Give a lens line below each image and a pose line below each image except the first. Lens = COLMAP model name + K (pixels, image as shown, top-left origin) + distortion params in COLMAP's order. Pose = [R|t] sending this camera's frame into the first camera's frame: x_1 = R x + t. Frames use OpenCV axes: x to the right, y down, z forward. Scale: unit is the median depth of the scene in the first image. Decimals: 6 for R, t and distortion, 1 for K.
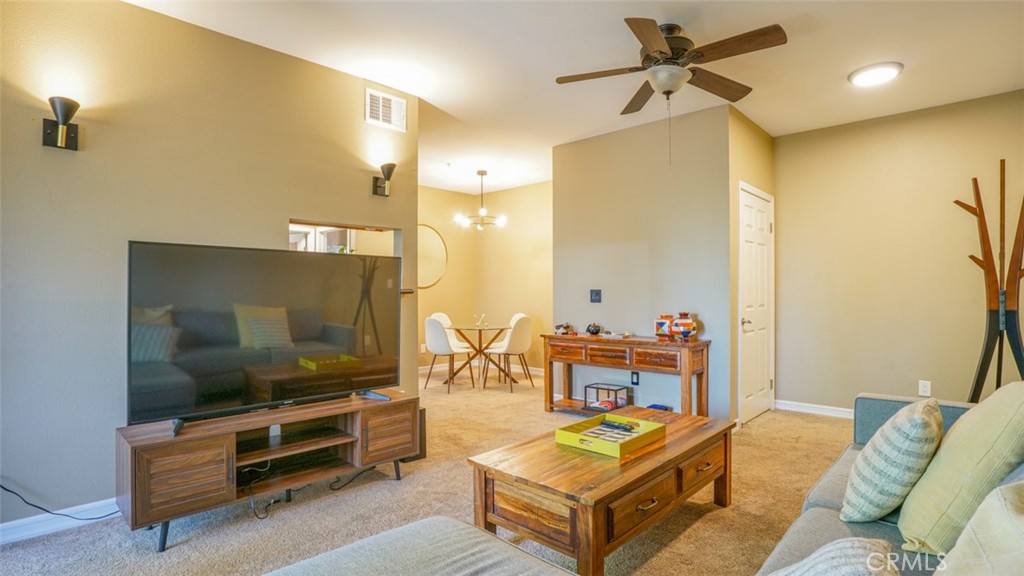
lens RADIAL K [[507.7, 0, 512.0], [0, 507.7, 288.0], [0, 0, 1]] dist [-0.026273, 0.000080]
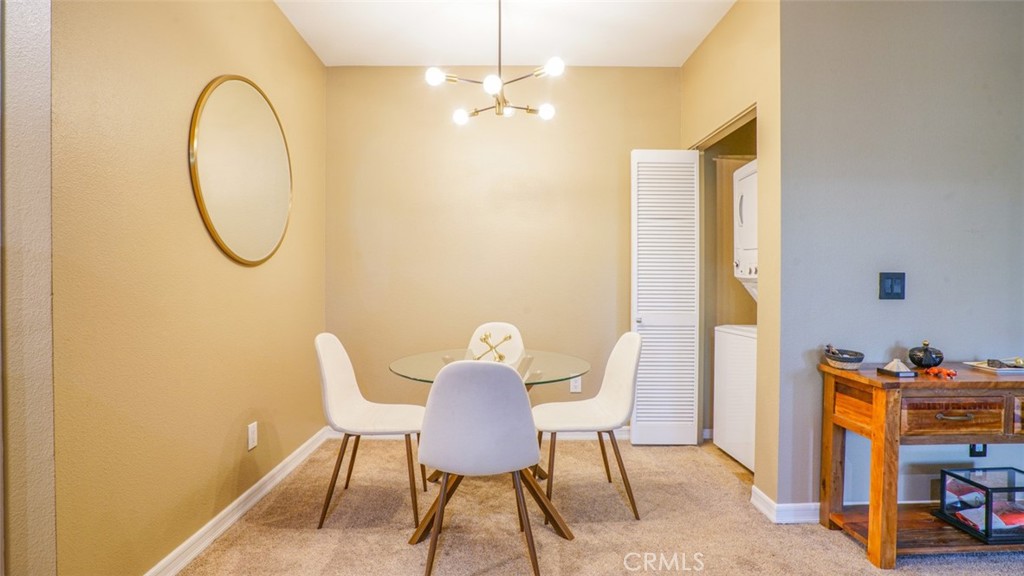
lens RADIAL K [[507.7, 0, 512.0], [0, 507.7, 288.0], [0, 0, 1]] dist [-0.026273, 0.000080]
pose [[0.715511, 0.000996, 0.698601, -0.451073], [-0.007601, 0.999951, 0.006359, 0.019143], [-0.698560, -0.009860, 0.715483, 0.989081]]
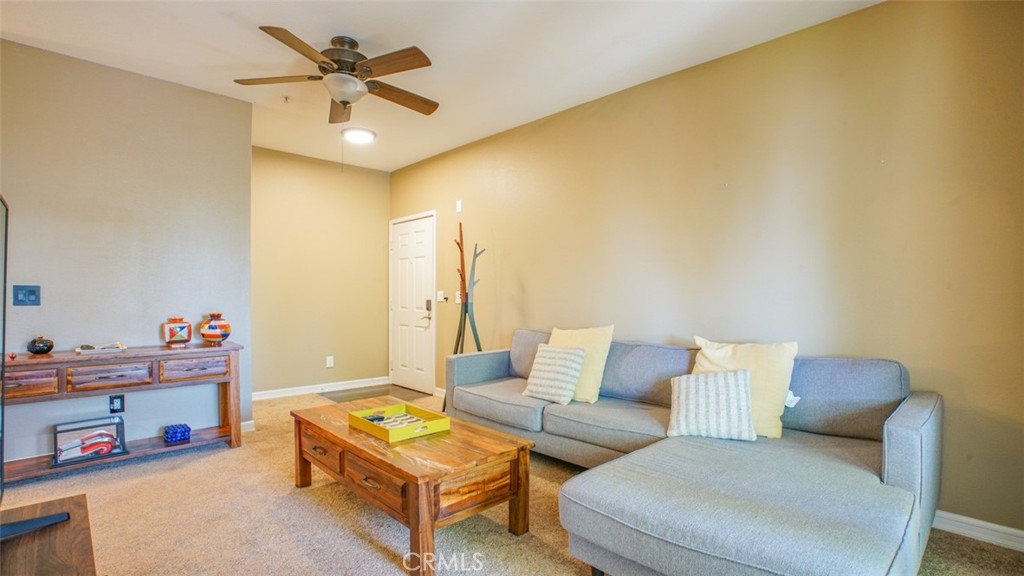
lens RADIAL K [[479.7, 0, 527.3], [0, 479.7, 292.9], [0, 0, 1]] dist [-0.044055, 0.000797]
pose [[0.045274, 0.003535, 0.998968, -0.420563], [-0.007657, 0.999966, -0.003191, 0.010045], [-0.998945, -0.007505, 0.045299, 0.361645]]
